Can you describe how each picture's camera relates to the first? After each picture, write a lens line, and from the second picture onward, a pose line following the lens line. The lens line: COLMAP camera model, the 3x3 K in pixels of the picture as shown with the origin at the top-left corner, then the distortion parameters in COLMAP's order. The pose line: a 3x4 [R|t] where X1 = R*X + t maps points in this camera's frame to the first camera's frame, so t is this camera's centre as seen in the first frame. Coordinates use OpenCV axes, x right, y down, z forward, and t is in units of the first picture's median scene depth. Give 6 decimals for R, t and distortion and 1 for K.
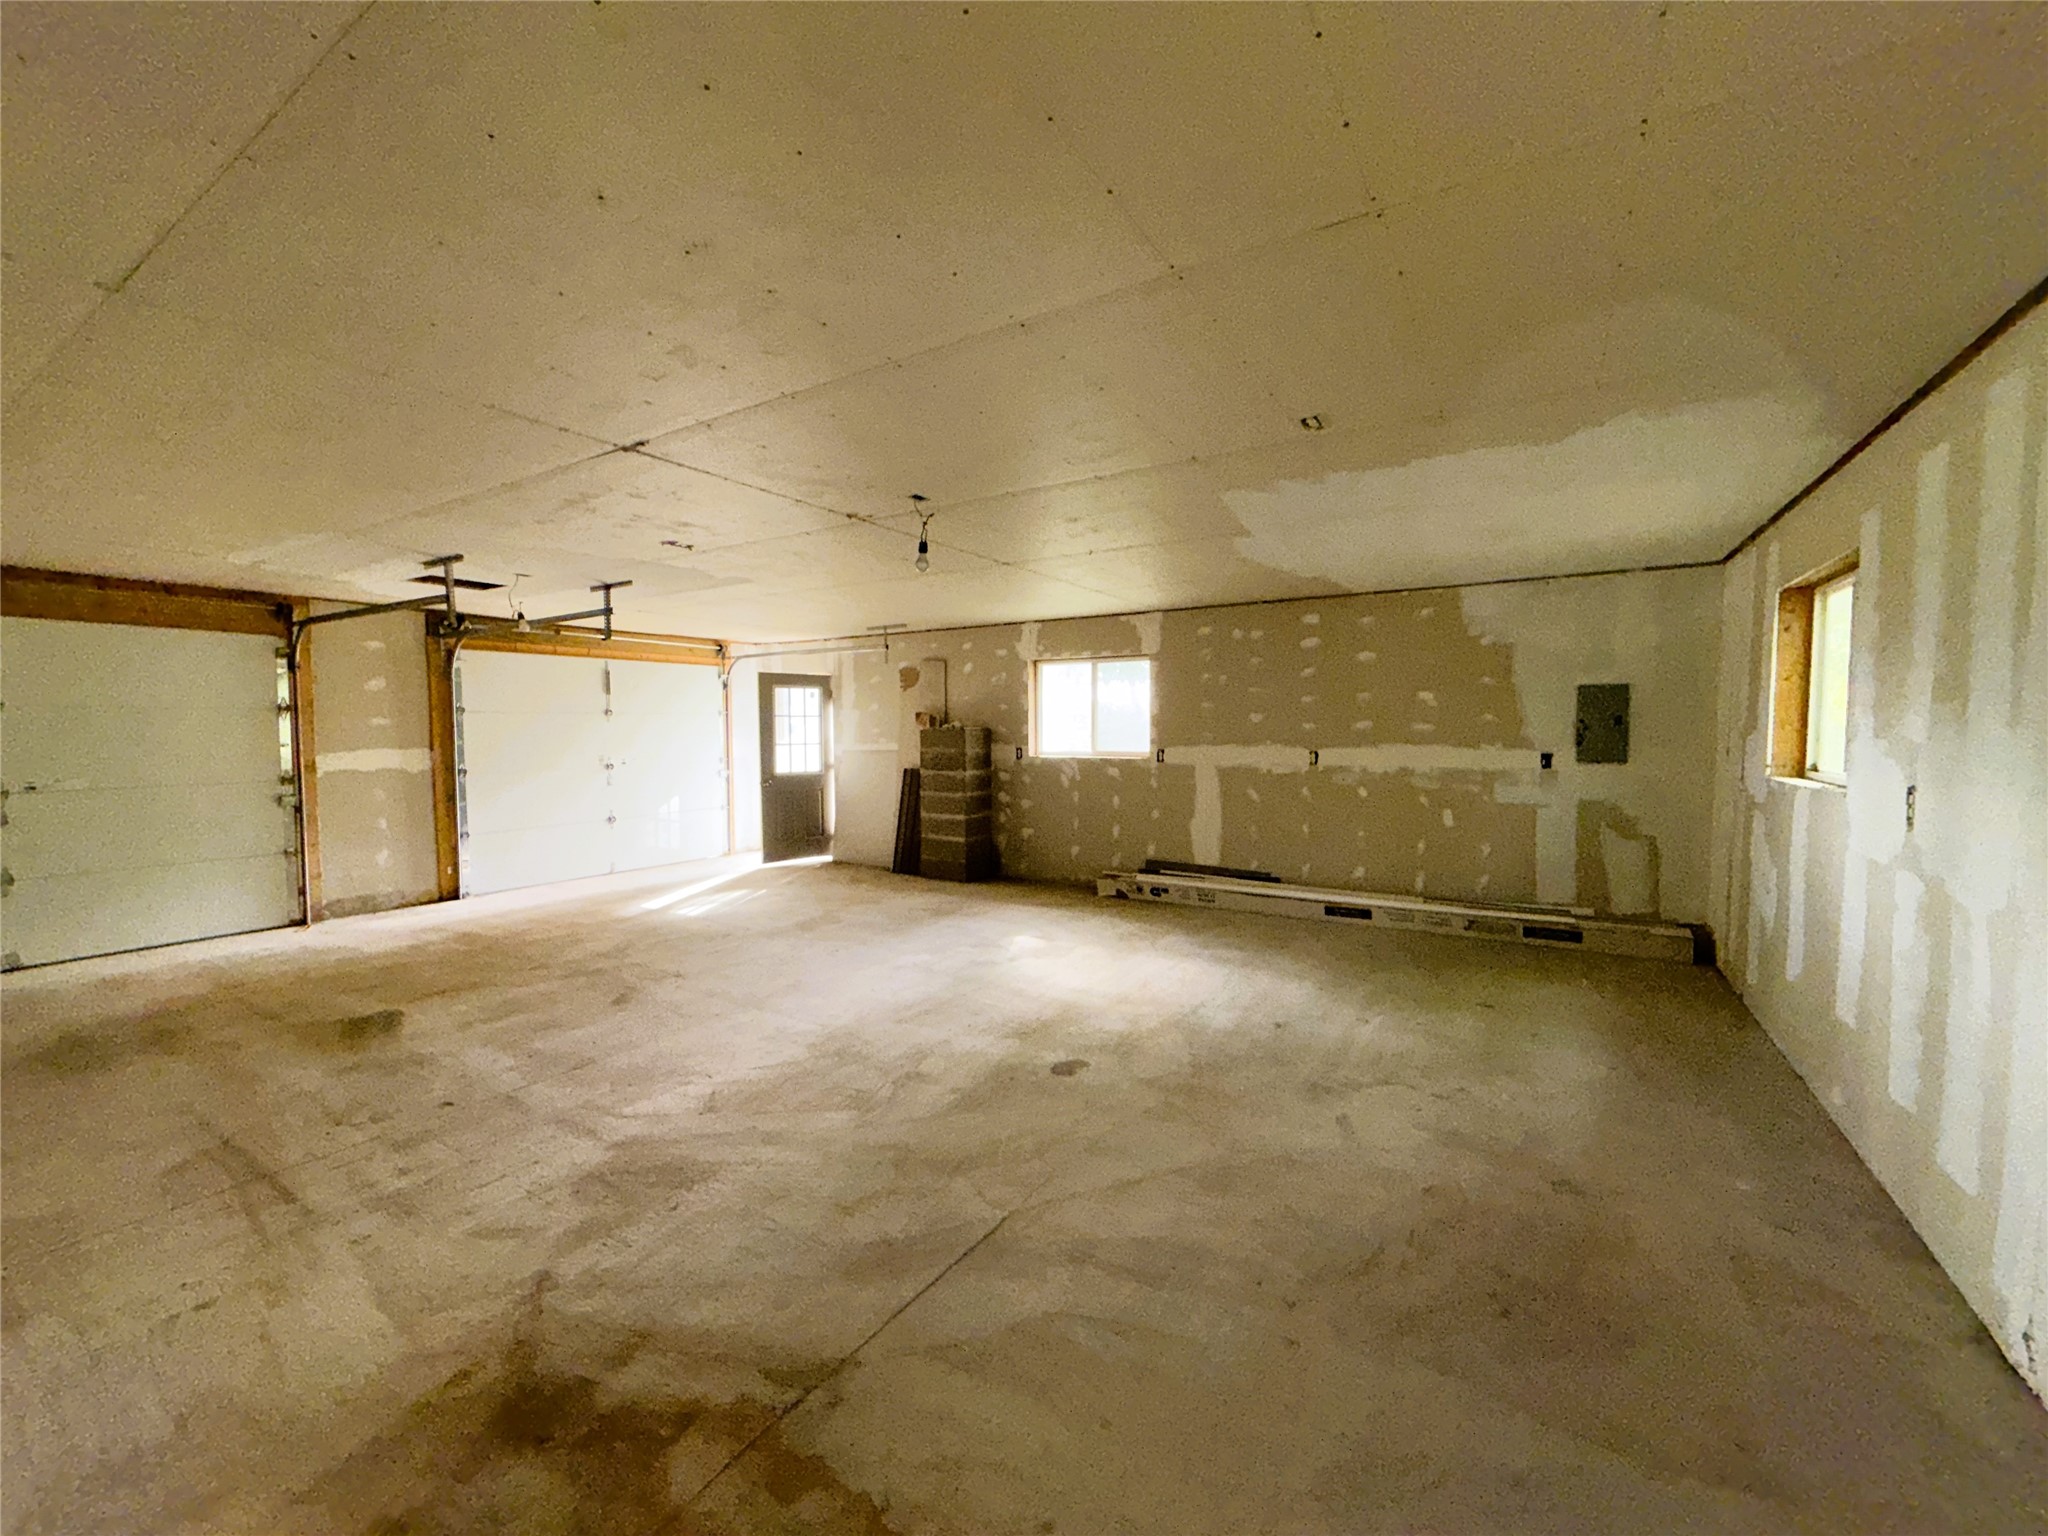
lens RADIAL K [[833.8, 0, 1020.1], [0, 833.8, 764.9], [0, 0, 1]] dist [-0.000649, 0.000388]
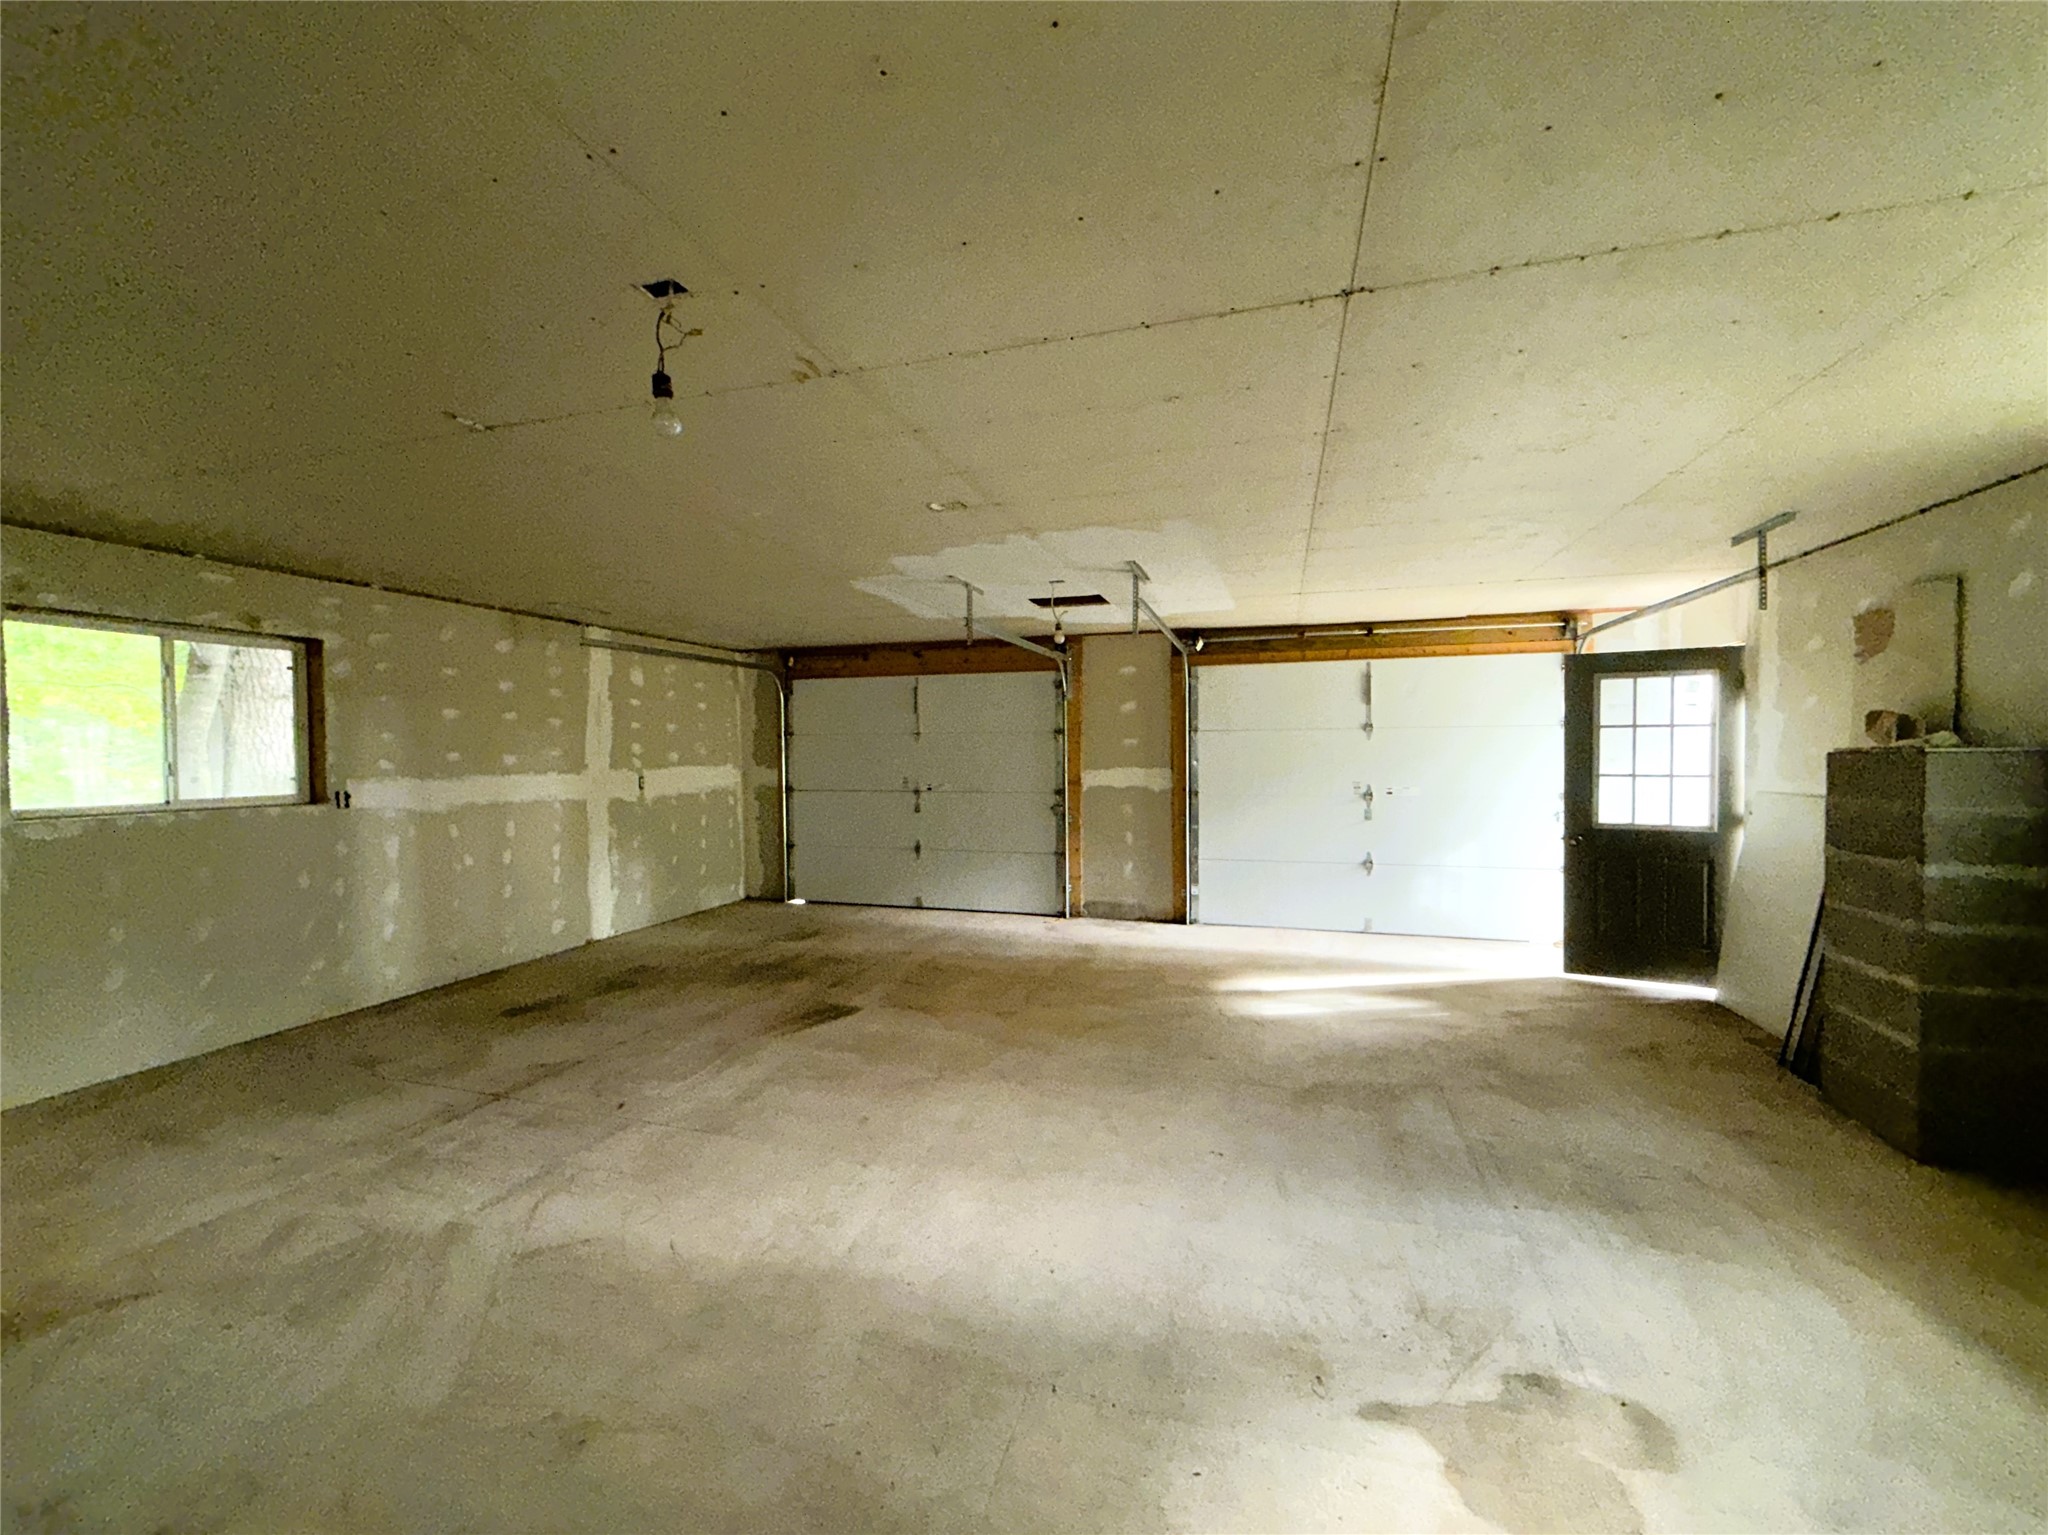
lens RADIAL K [[833.8, 0, 1020.1], [0, 833.8, 764.4], [0, 0, 1]] dist [-0.000649, 0.000388]
pose [[0.250228, 0.021343, -0.967952, 0.227575], [-0.038663, 0.999180, 0.012036, -0.030400], [0.967415, 0.034412, 0.250848, 0.595316]]
